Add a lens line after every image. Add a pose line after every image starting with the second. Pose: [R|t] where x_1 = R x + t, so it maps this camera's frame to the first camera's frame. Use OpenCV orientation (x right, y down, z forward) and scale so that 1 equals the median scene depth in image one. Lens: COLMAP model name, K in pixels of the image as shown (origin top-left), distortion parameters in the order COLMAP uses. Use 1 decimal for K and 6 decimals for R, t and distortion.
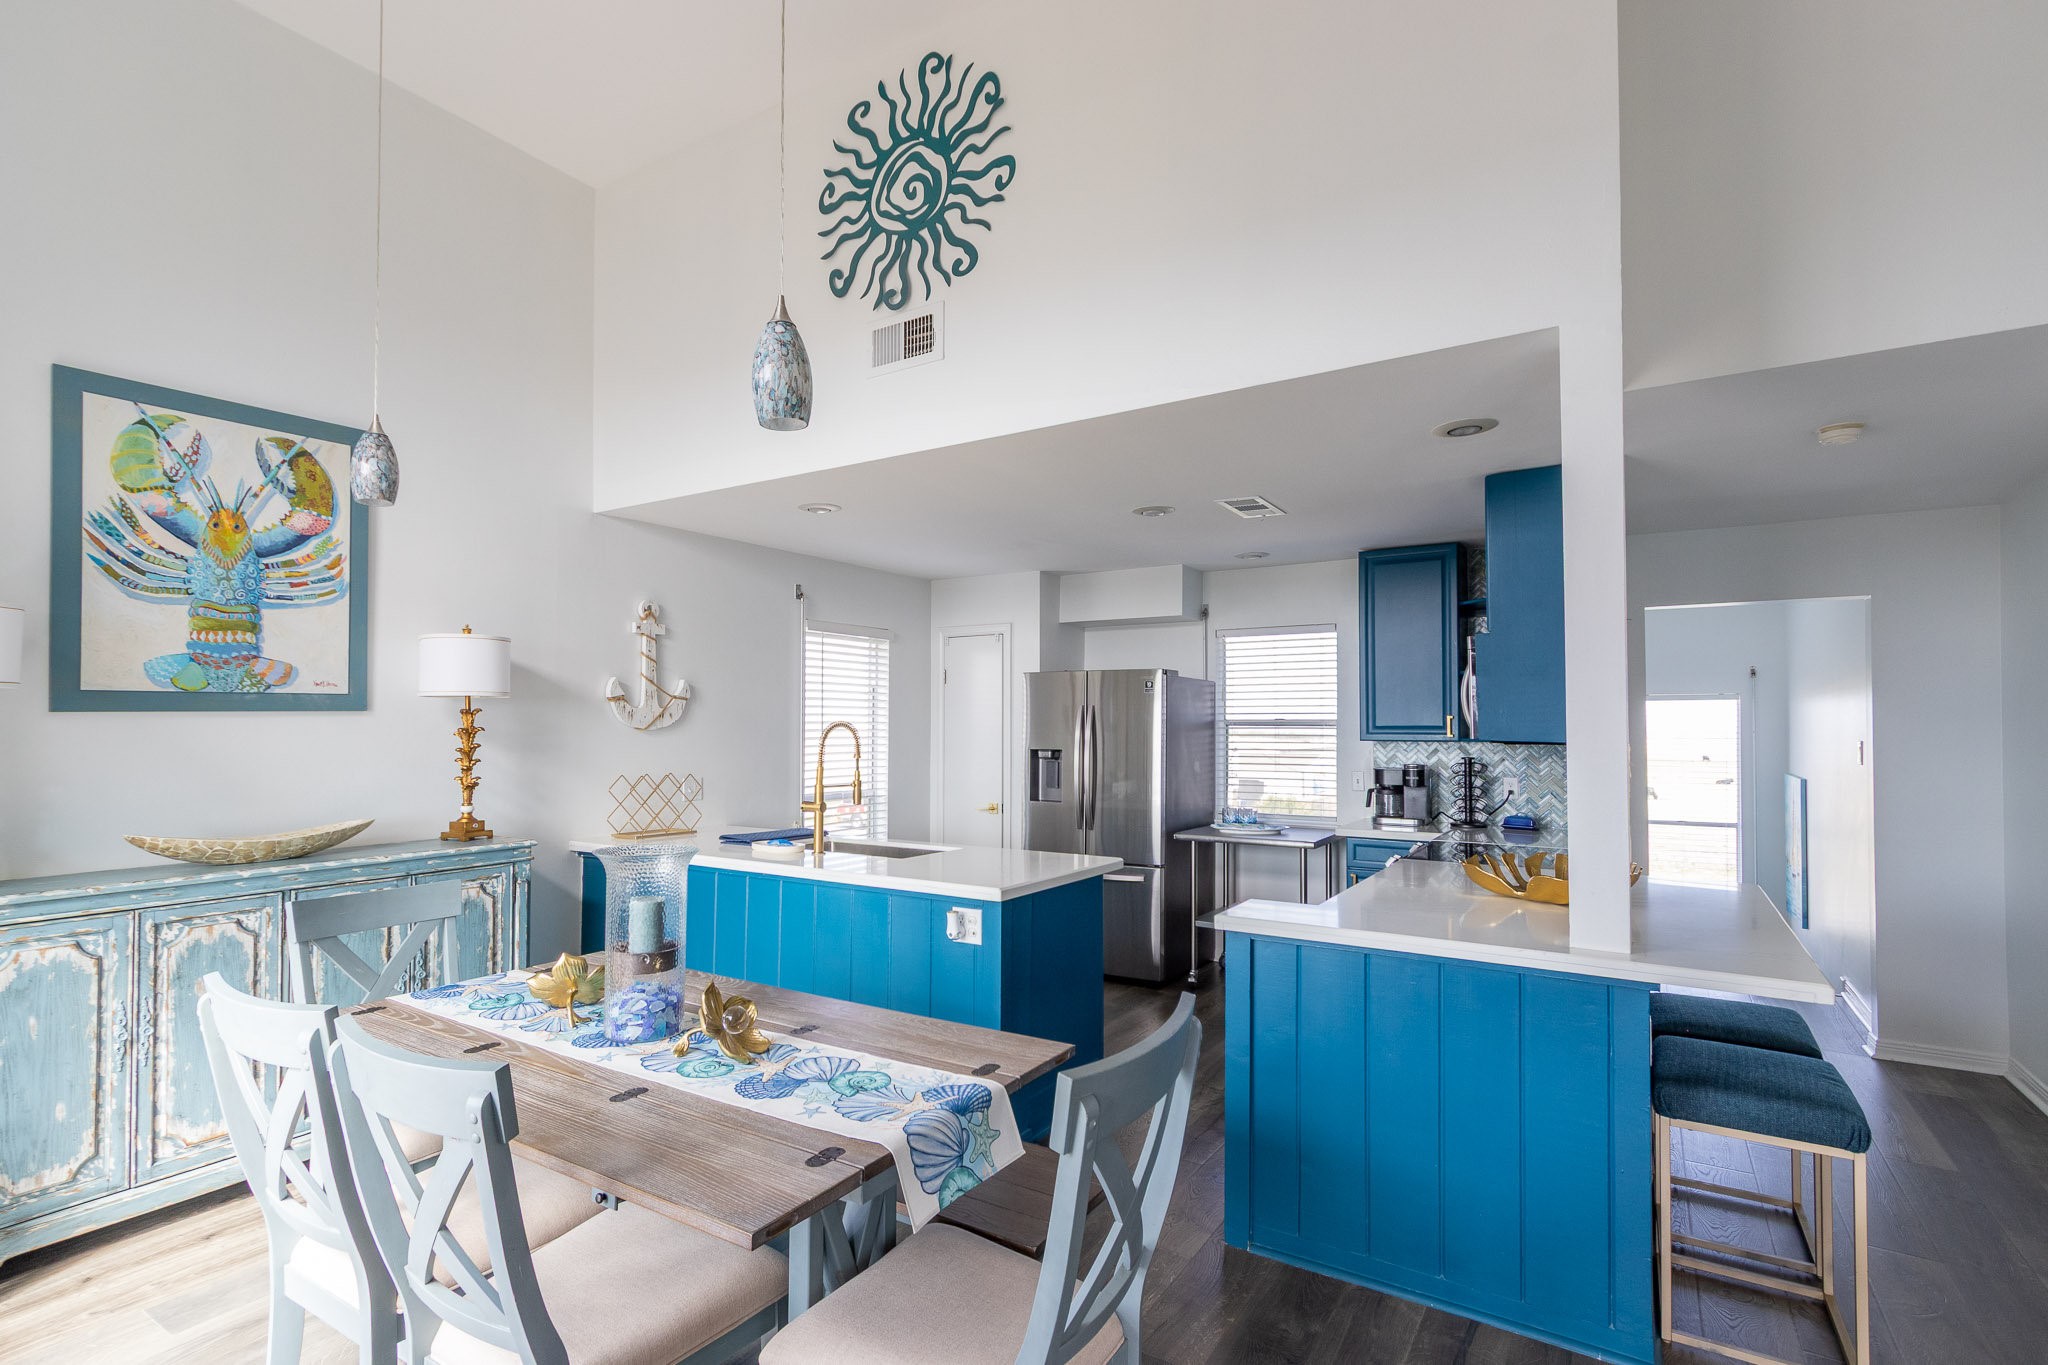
lens RADIAL K [[972.8, 0, 1000.1], [0, 972.8, 707.2], [0, 0, 1]] dist [0.015072, -0.008950]
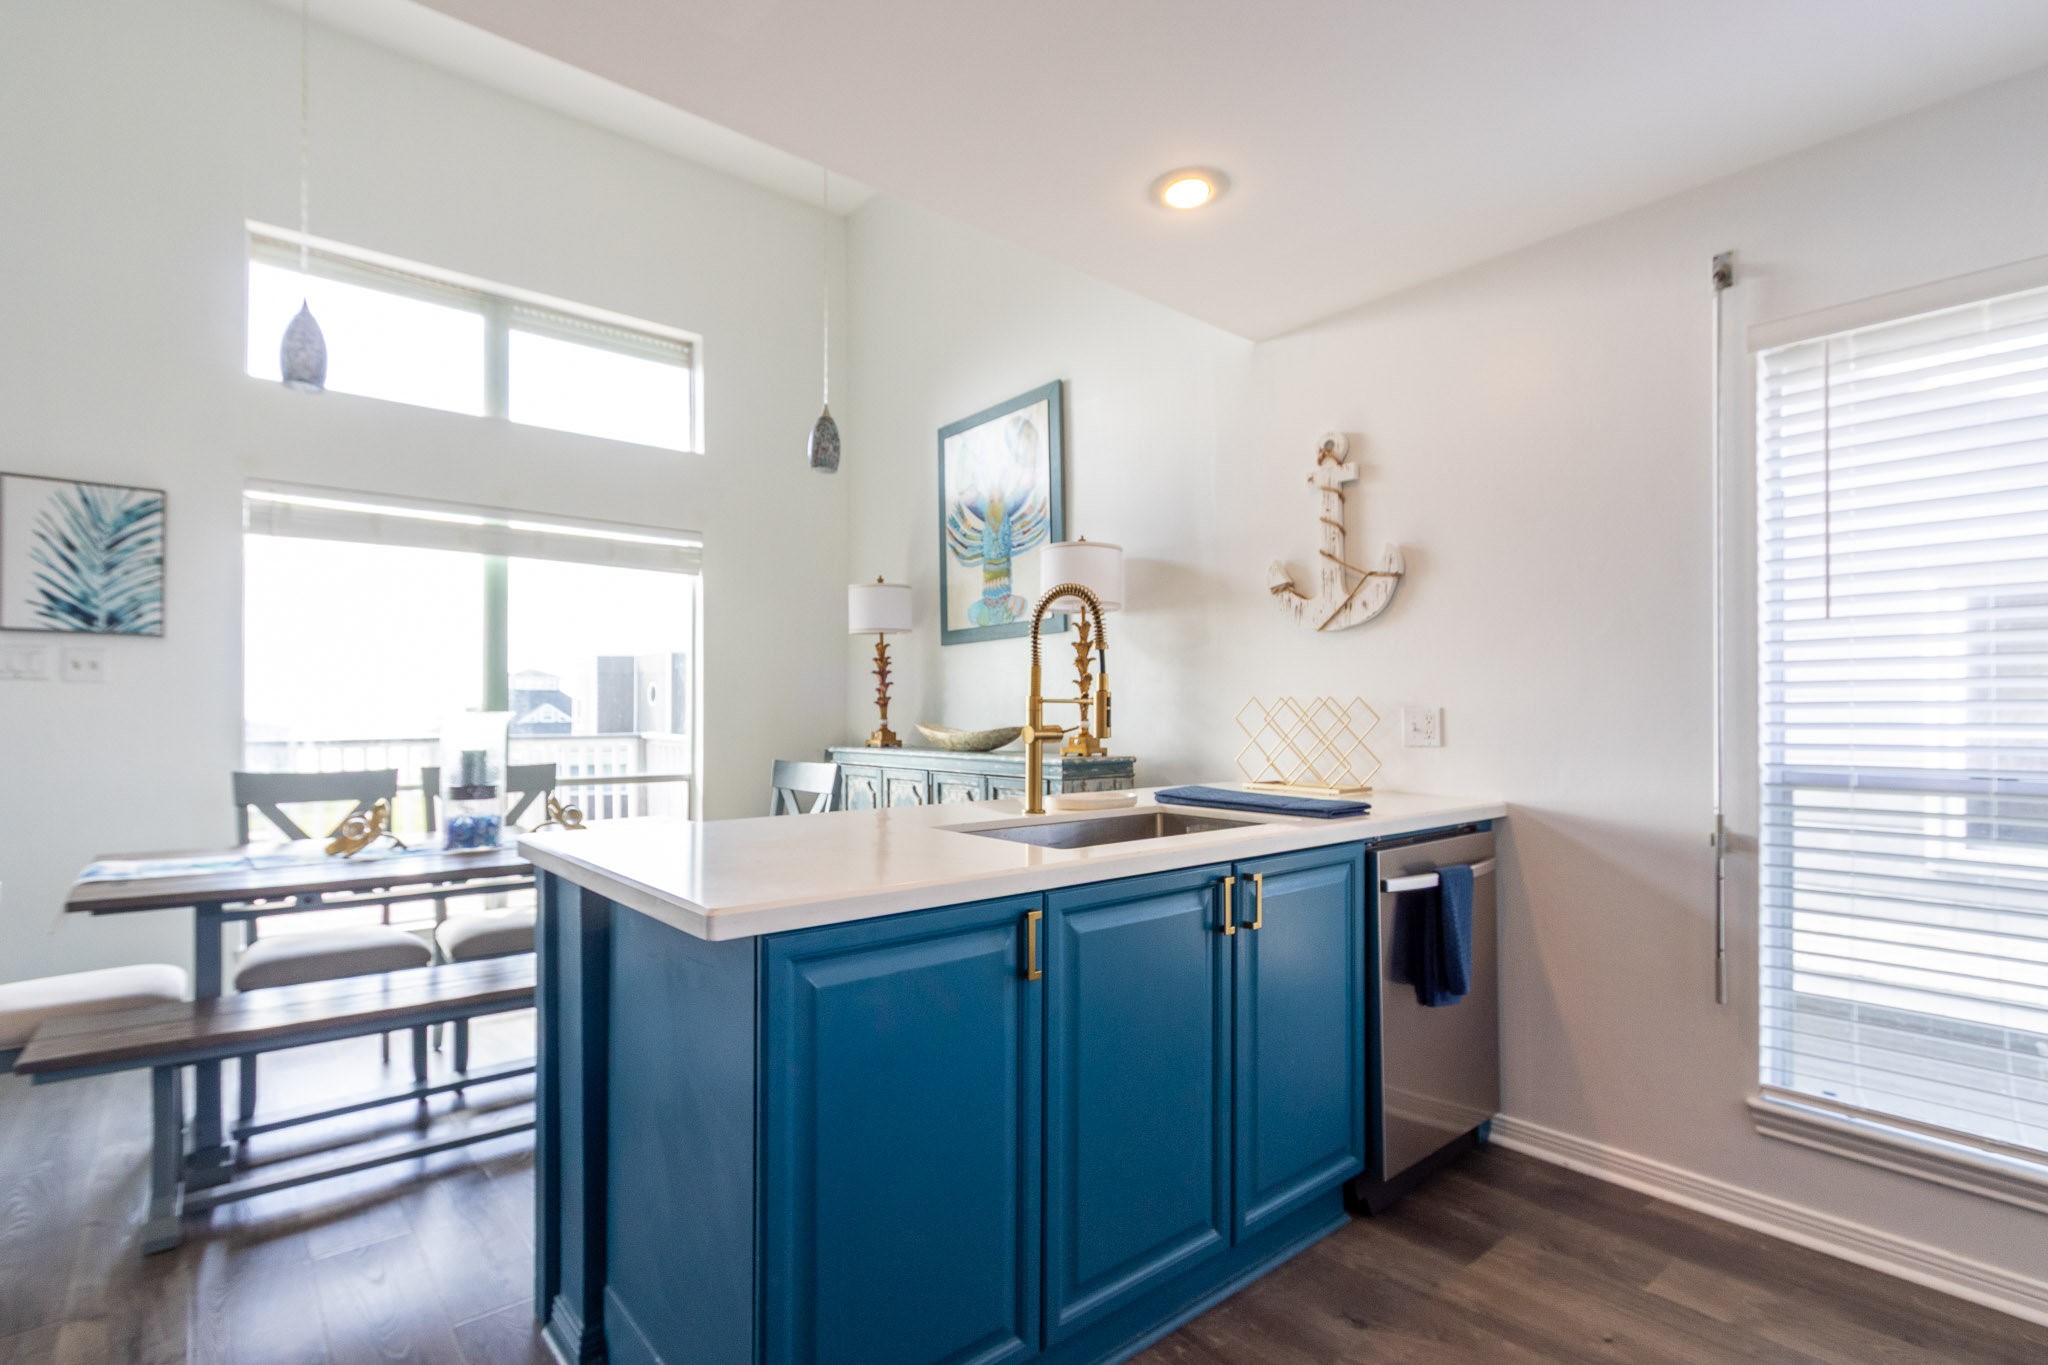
lens RADIAL K [[972.8, 0, 1000.1], [0, 972.8, 707.2], [0, 0, 1]] dist [0.015072, -0.008950]
pose [[-0.294361, -0.003880, -0.955686, 0.449559], [0.018455, 0.999782, -0.009743, 0.104341], [0.955516, -0.020505, -0.294225, 1.326728]]
